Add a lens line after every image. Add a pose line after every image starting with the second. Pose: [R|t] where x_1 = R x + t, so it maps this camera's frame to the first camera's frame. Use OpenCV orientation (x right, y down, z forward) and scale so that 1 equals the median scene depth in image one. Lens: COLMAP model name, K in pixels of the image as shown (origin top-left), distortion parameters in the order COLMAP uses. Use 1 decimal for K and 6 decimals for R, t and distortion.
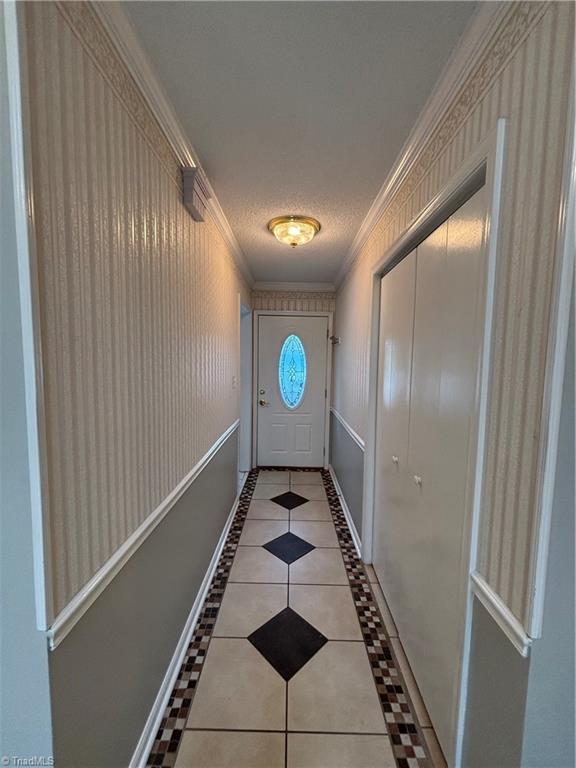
lens RADIAL K [[309.7, 0, 289.3], [0, 309.7, 381.8], [0, 0, 1]] dist [0.003569, 0.000753]
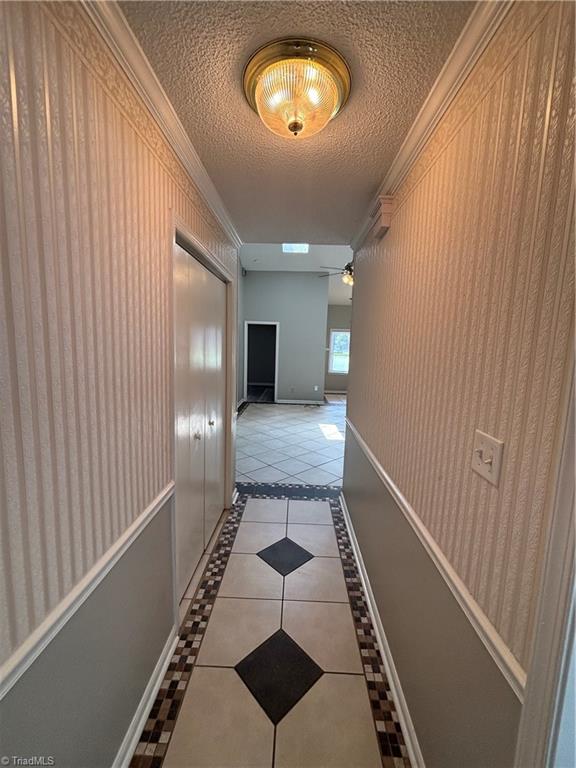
lens RADIAL K [[309.7, 0, 290.2], [0, 309.7, 383.4], [0, 0, 1]] dist [0.003569, 0.000753]
pose [[-0.998302, -0.057725, 0.007834, 0.005145], [-0.055012, 0.978419, 0.199174, -0.162813], [-0.019162, 0.198405, -0.979933, 1.793864]]
